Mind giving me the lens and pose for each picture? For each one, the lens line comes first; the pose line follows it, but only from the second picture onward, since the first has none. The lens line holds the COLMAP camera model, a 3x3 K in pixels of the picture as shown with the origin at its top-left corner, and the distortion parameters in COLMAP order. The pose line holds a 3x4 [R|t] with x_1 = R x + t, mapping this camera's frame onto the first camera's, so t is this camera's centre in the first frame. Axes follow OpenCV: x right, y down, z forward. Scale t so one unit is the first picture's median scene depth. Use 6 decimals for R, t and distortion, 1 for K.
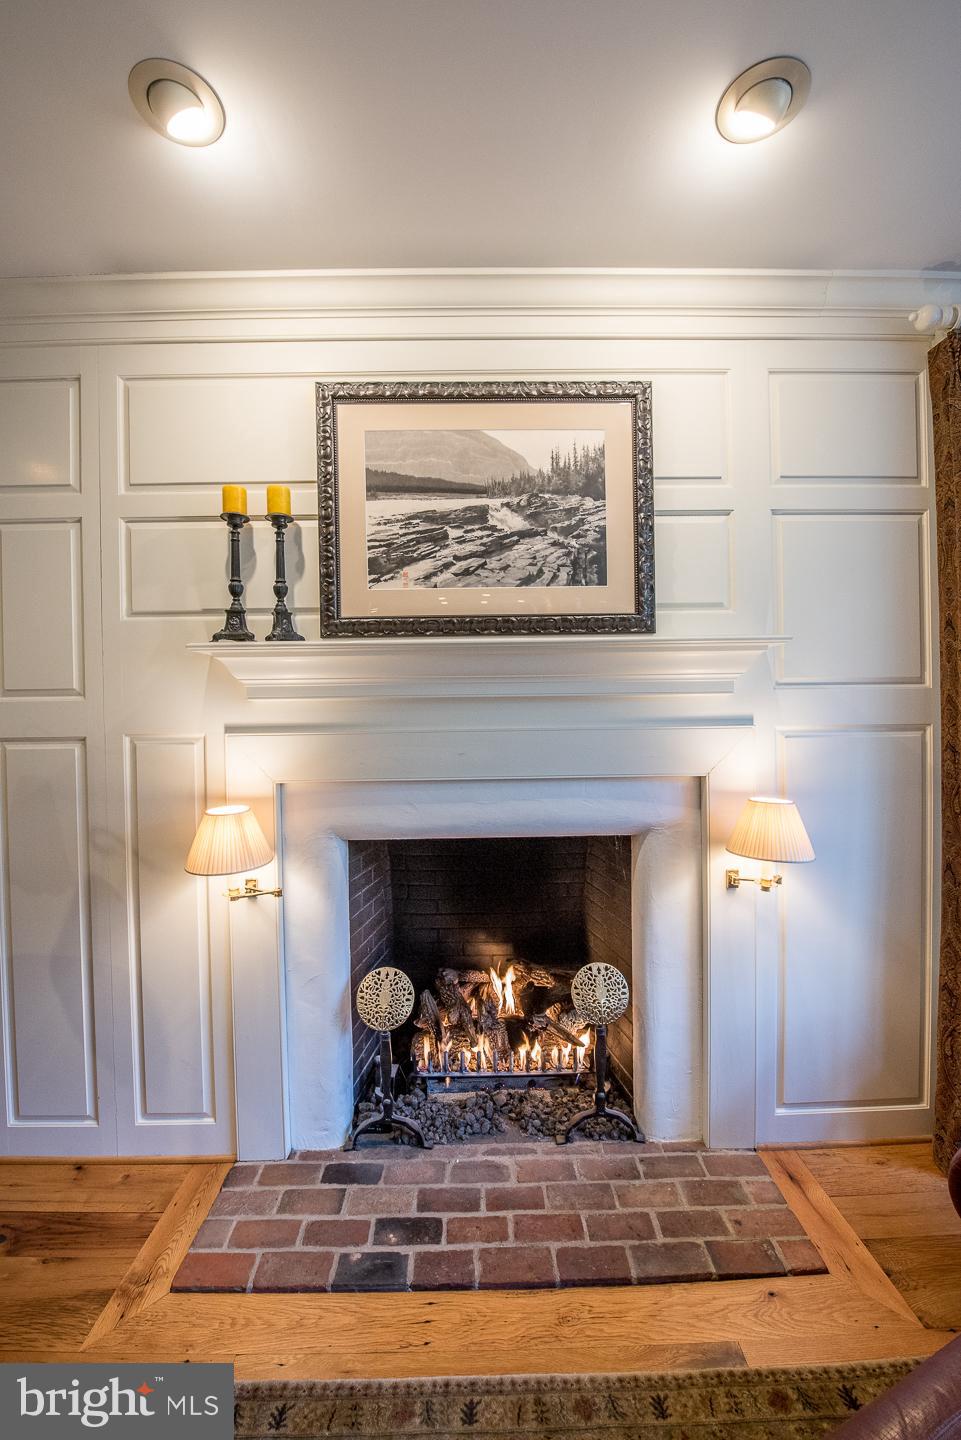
lens RADIAL K [[574.6, 0, 480.6], [0, 574.6, 715.1], [0, 0, 1]] dist [-0.014006, -0.002656]
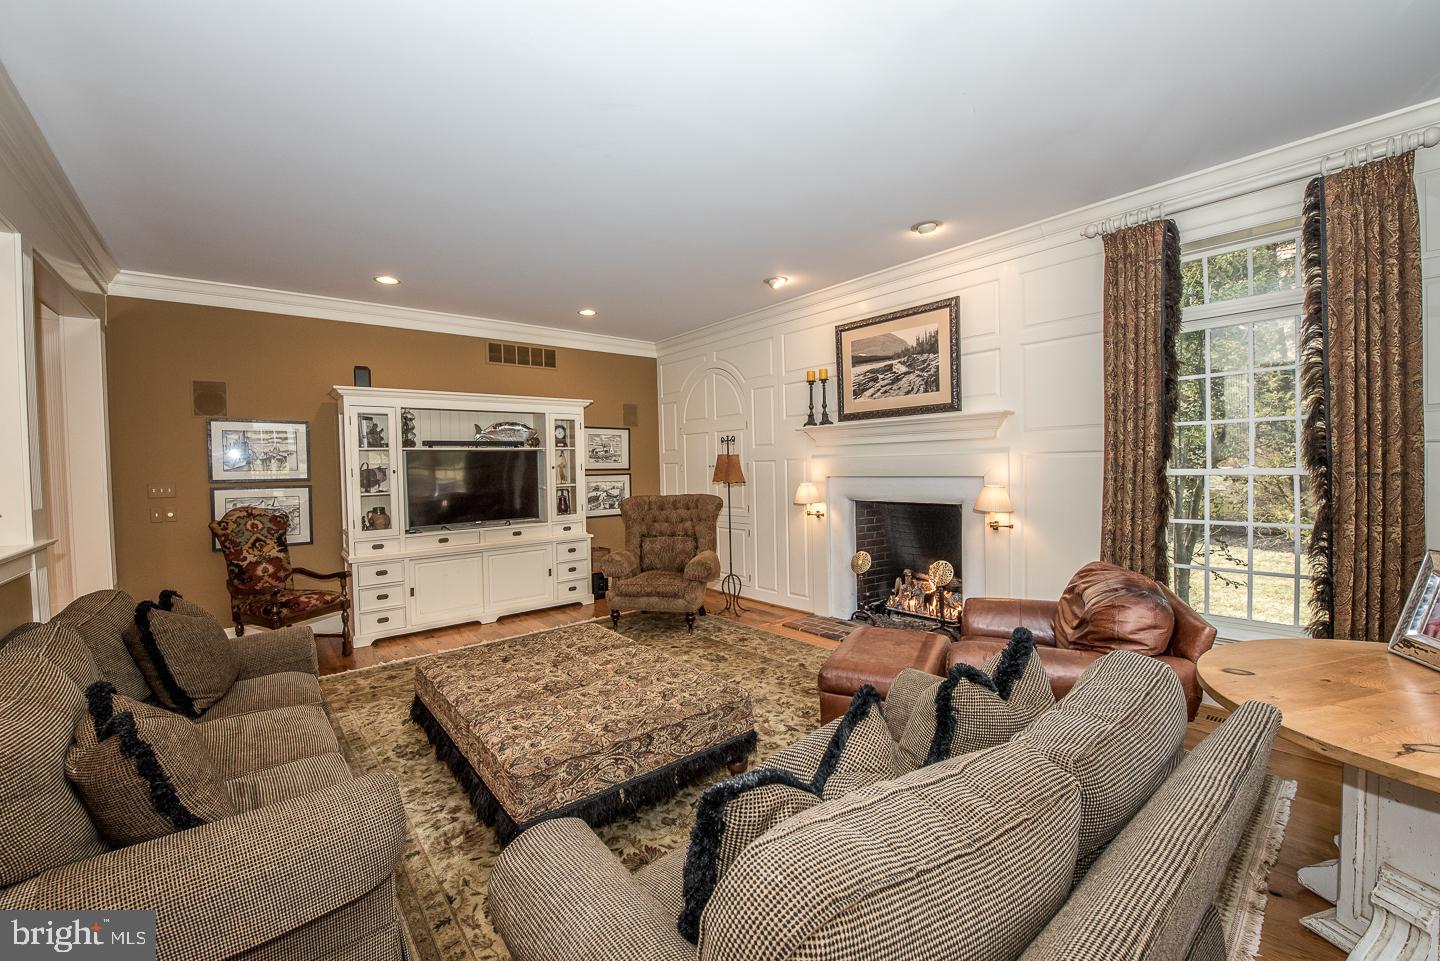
lens RADIAL K [[574.6, 0, 715.7], [0, 574.6, 480.8], [0, 0, 1]] dist [-0.014006, -0.002656]
pose [[0.631754, 0.021764, -0.774863, 1.426704], [0.008962, 0.999334, 0.035376, 0.038487], [0.775117, -0.029294, 0.631139, -1.123354]]
